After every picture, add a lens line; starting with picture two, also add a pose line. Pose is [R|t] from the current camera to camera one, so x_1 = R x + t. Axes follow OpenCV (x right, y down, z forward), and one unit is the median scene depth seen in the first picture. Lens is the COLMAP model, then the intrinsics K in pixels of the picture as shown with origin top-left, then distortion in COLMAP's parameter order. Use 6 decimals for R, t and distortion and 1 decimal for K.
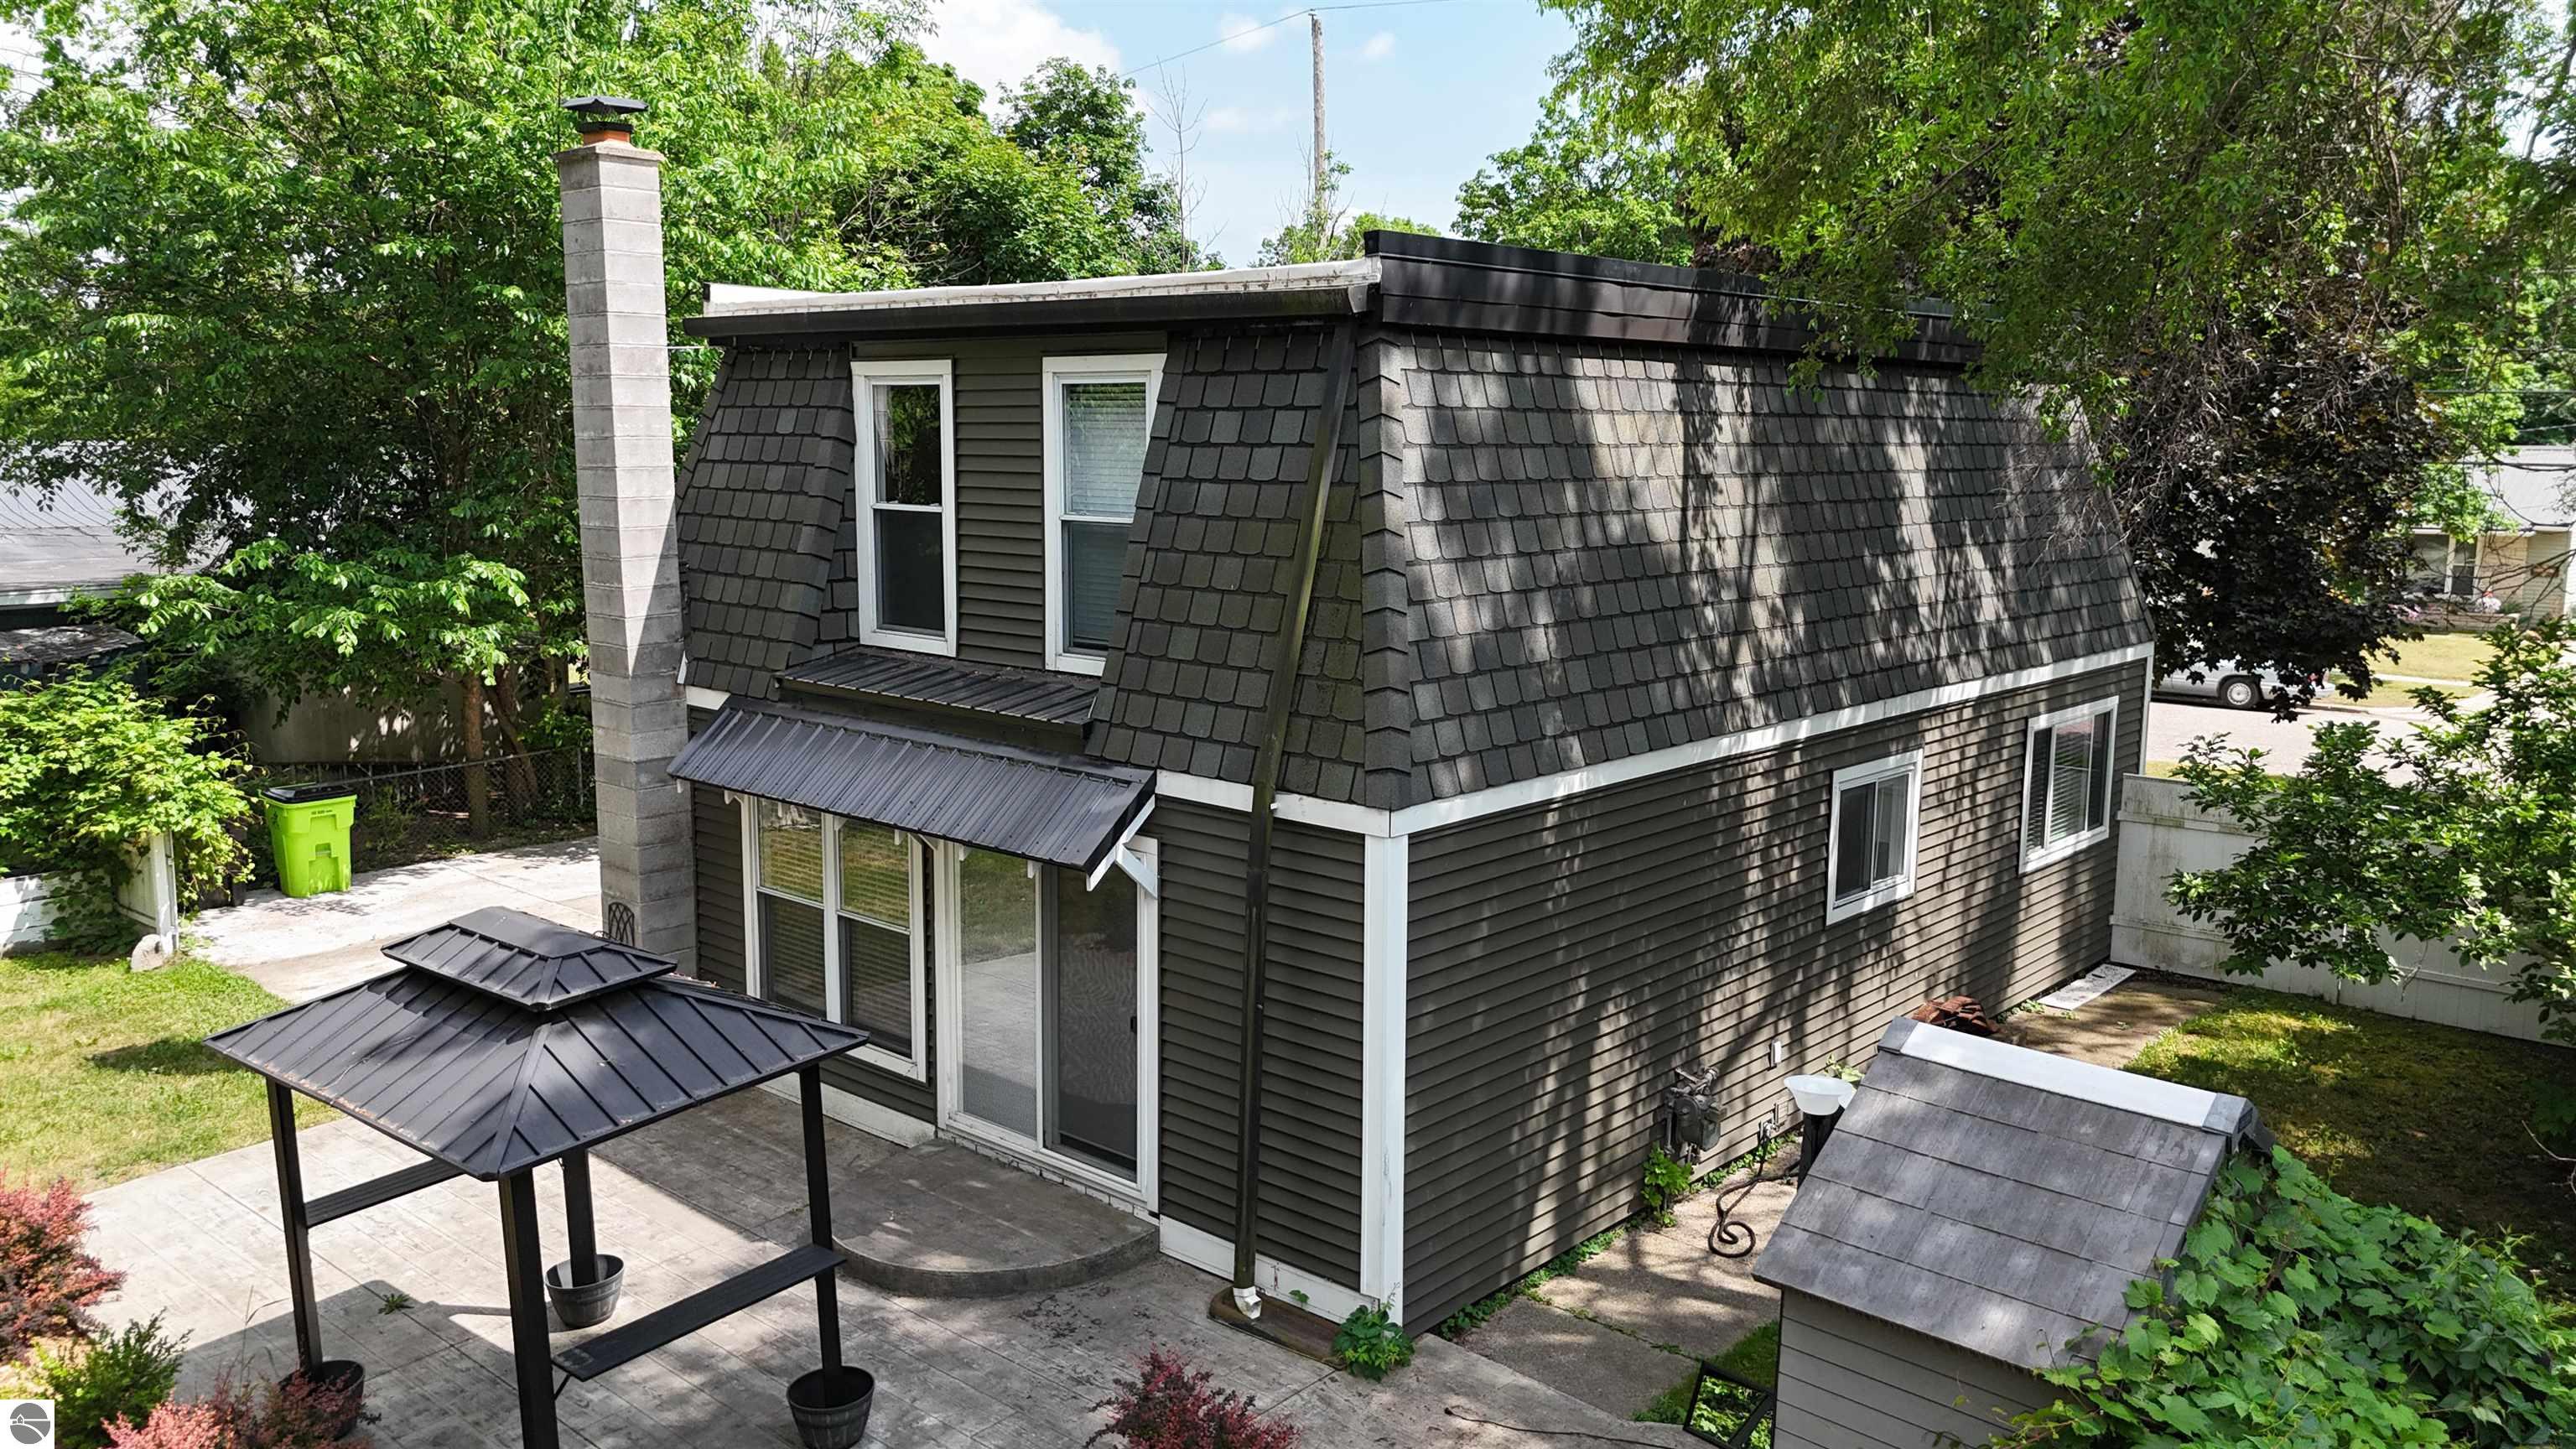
lens RADIAL K [[1895.1, 0, 1291.8], [0, 1895.1, 707.9], [0, 0, 1]] dist [0.066185, -0.090880]
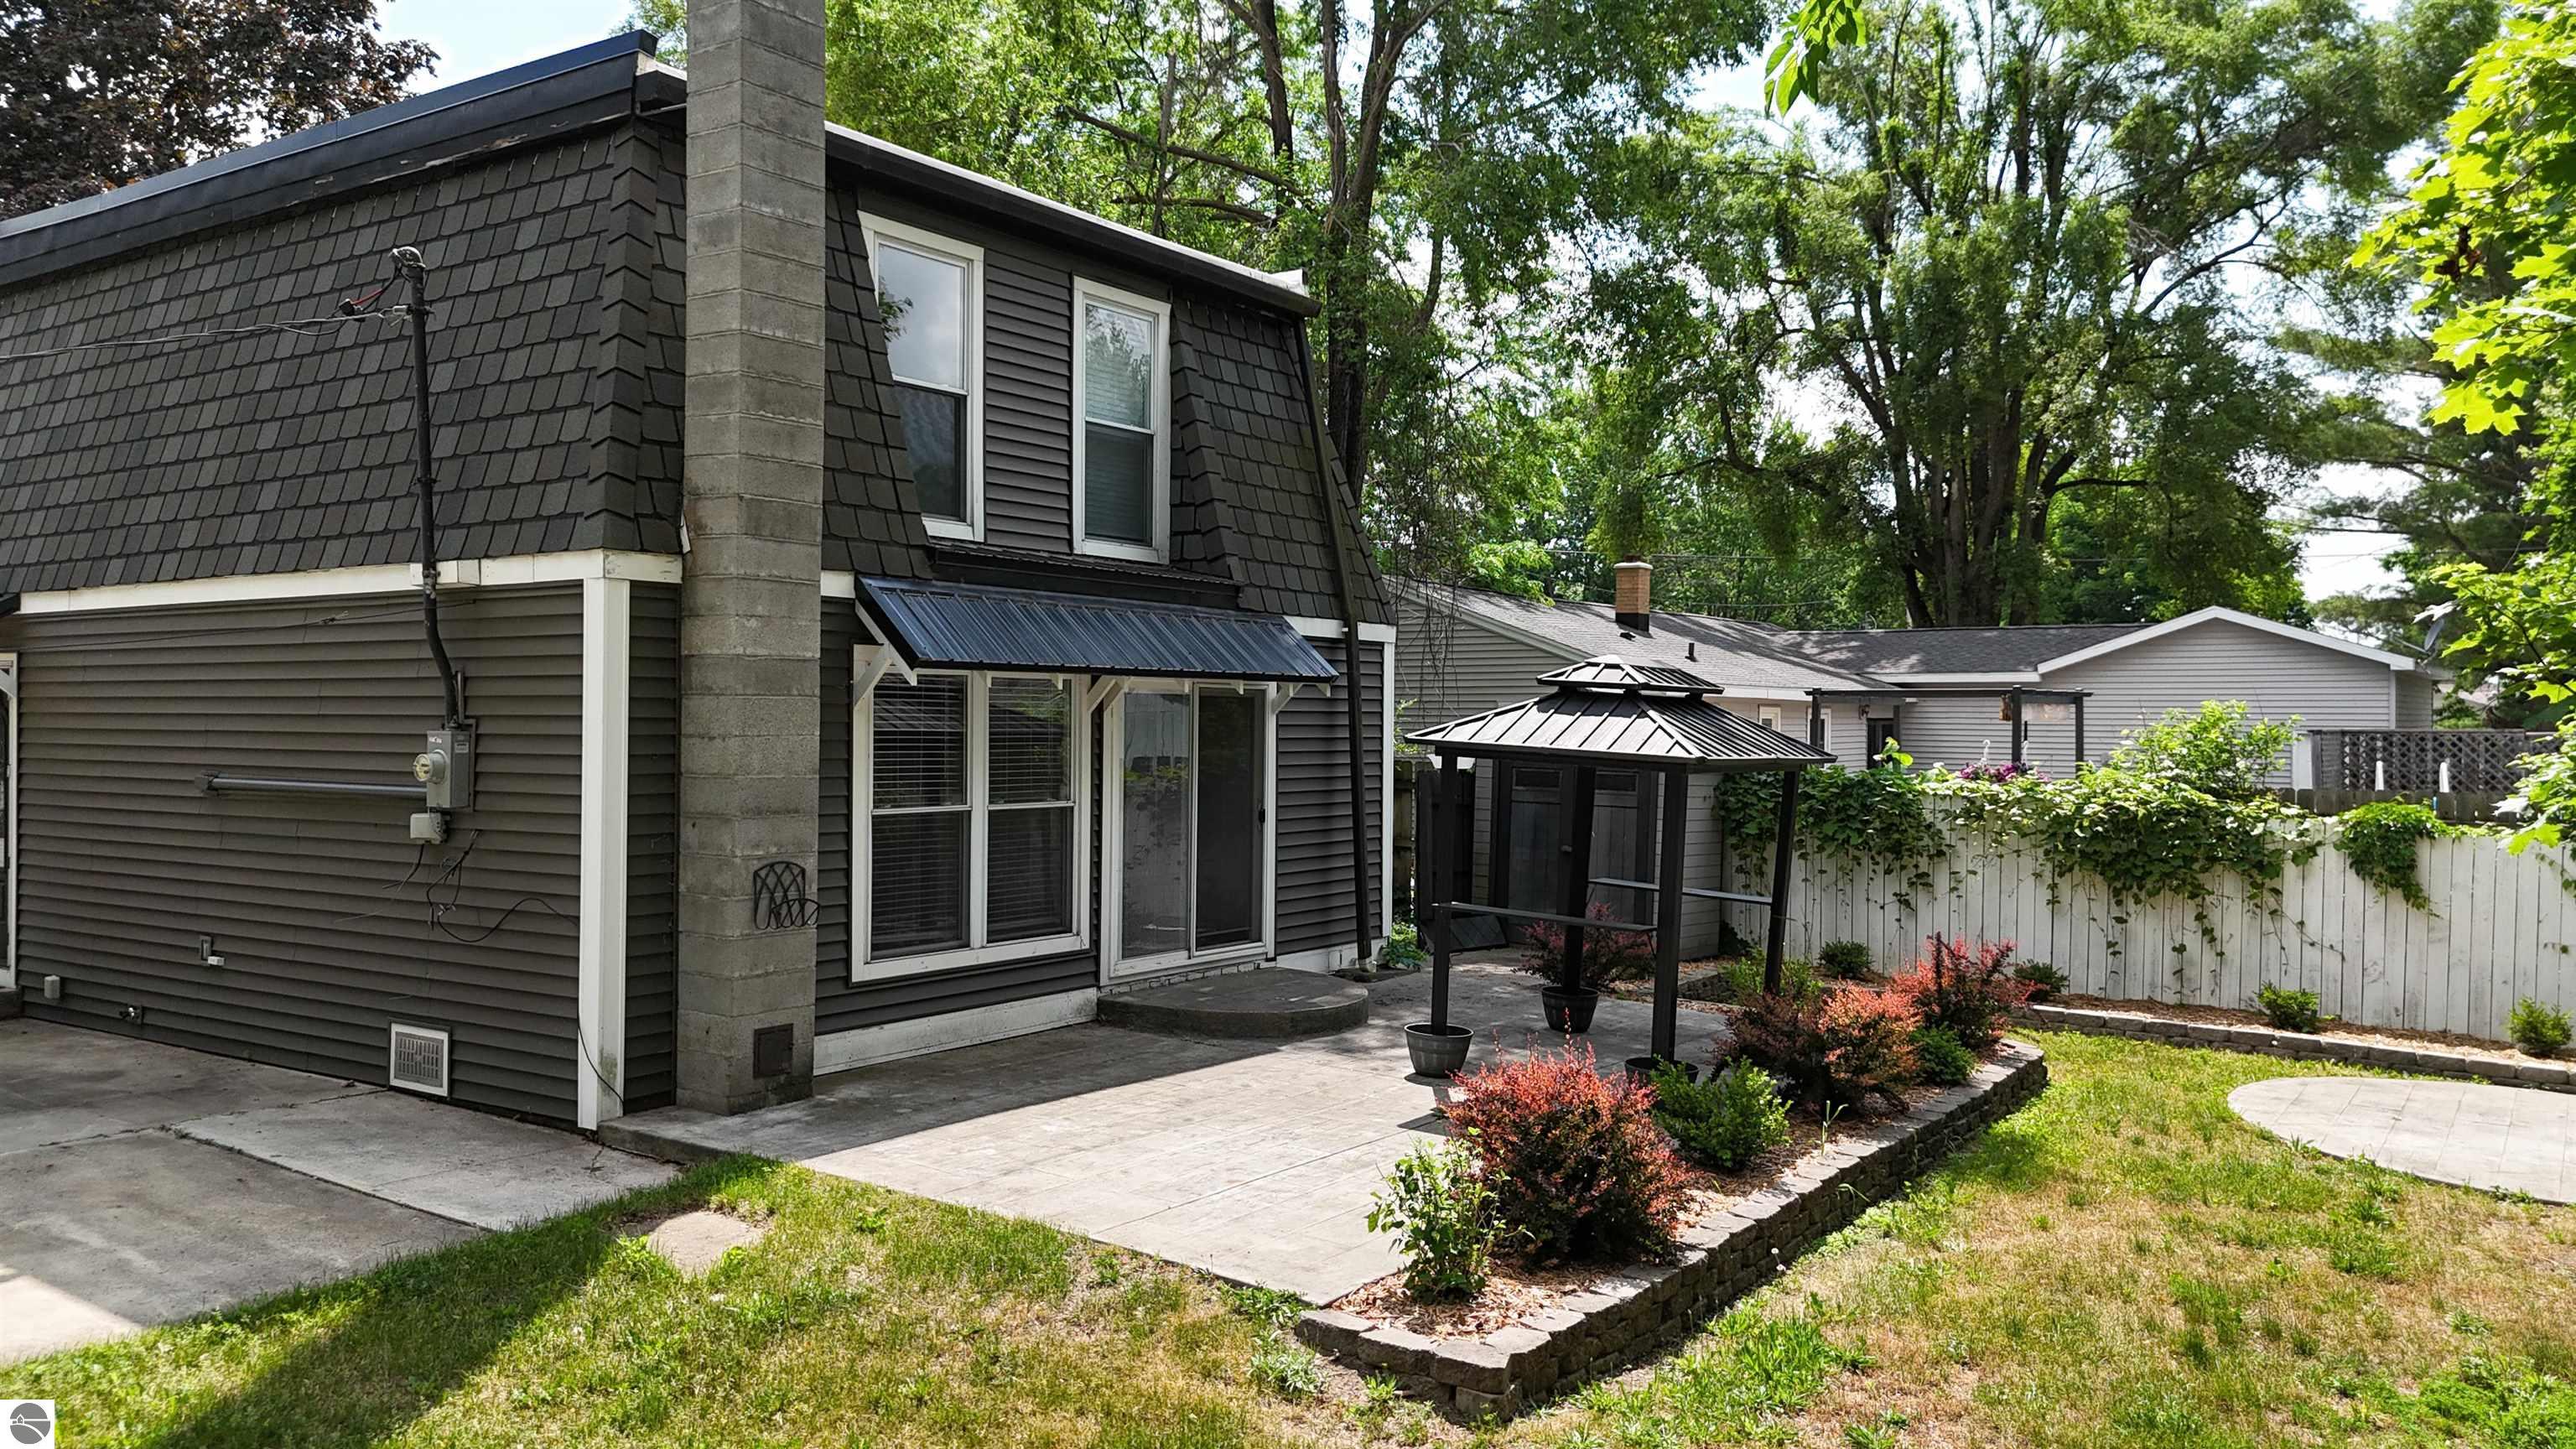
lens RADIAL K [[1895.1, 0, 1291.8], [0, 1895.1, 707.9], [0, 0, 1]] dist [0.066185, -0.090880]
pose [[-0.112020, -0.018131, 0.993540, -1.228362], [0.127266, 0.991338, 0.032440, 0.047996], [-0.985523, 0.130078, -0.108742, 0.988361]]
